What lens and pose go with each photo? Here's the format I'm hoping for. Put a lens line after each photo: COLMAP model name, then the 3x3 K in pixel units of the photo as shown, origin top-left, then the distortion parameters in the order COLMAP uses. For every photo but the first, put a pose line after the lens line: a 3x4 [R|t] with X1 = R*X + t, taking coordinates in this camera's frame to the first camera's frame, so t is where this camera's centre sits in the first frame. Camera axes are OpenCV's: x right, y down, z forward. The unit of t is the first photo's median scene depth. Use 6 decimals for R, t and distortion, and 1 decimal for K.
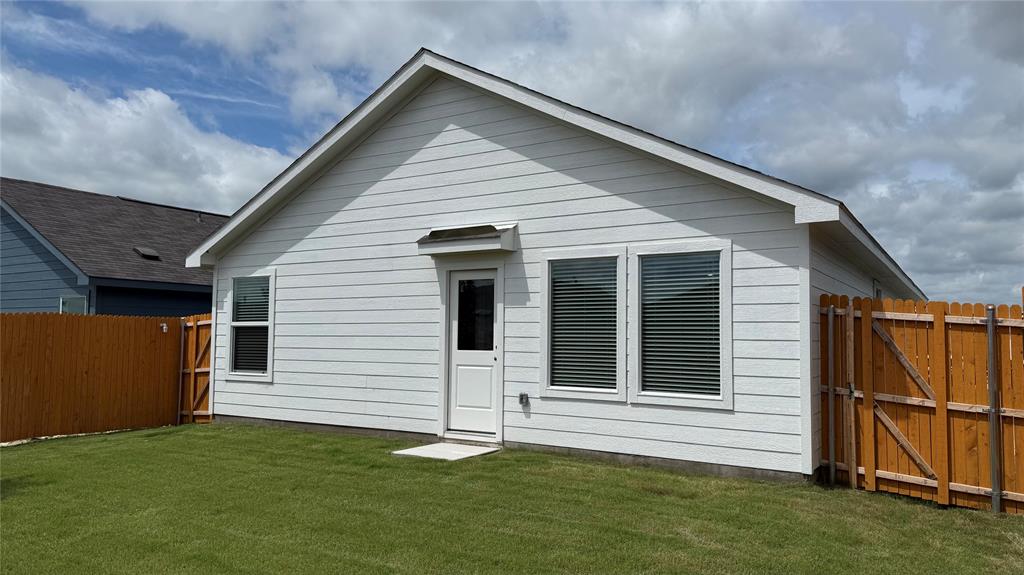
lens RADIAL K [[709.5, 0, 512.0], [0, 709.5, 287.5], [0, 0, 1]] dist [0.084843, -0.115707]
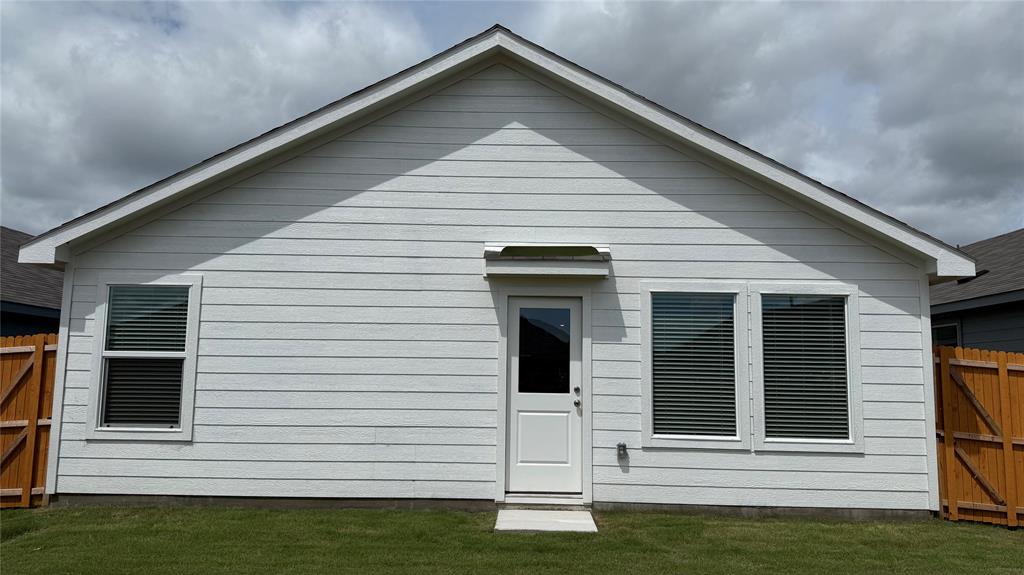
lens RADIAL K [[709.5, 0, 512.0], [0, 709.5, 287.5], [0, 0, 1]] dist [0.084843, -0.115707]
pose [[0.858743, 0.068398, 0.507821, -0.542099], [-0.044538, 0.997264, -0.059005, 0.016253], [-0.510467, 0.028053, 0.859440, 0.311221]]
